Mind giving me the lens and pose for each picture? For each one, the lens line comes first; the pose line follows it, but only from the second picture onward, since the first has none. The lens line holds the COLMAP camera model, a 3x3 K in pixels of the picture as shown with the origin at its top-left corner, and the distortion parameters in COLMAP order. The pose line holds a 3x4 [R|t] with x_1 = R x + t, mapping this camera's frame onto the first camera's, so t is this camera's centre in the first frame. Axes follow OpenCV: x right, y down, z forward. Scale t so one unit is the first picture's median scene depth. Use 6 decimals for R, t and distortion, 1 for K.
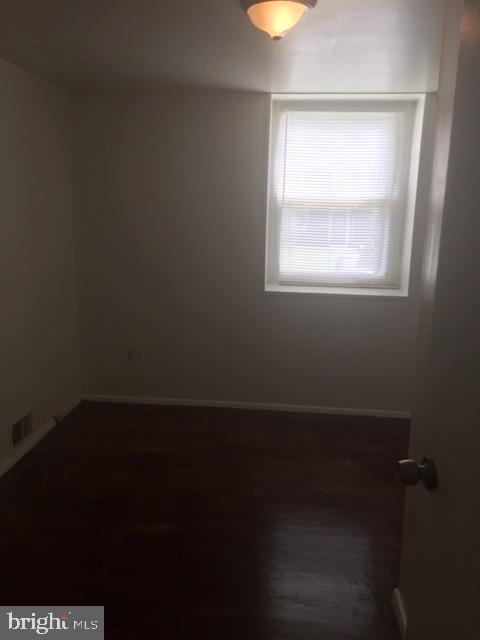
lens RADIAL K [[582.3, 0, 240.0], [0, 582.3, 320.0], [0, 0, 1]] dist [0.000370, 0.002048]
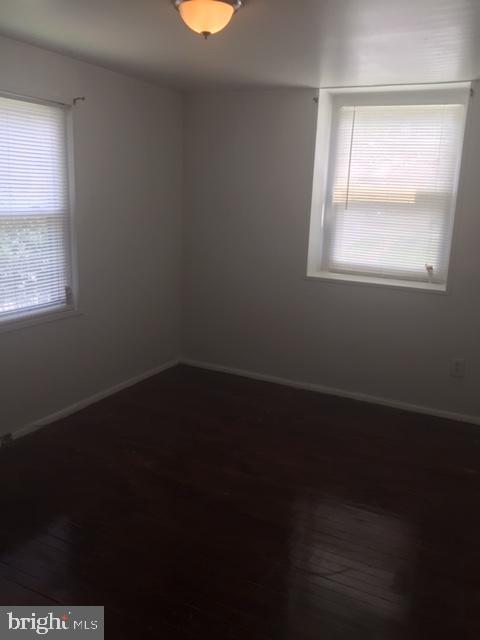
lens RADIAL K [[552.9, 0, 247.8], [0, 552.9, 320.9], [0, 0, 1]] dist [0.053656, 0.000504]
pose [[0.943553, 0.096171, -0.316952, 0.267804], [-0.091975, 0.995362, 0.028212, 0.013715], [0.318195, 0.002532, 0.948022, -0.003667]]
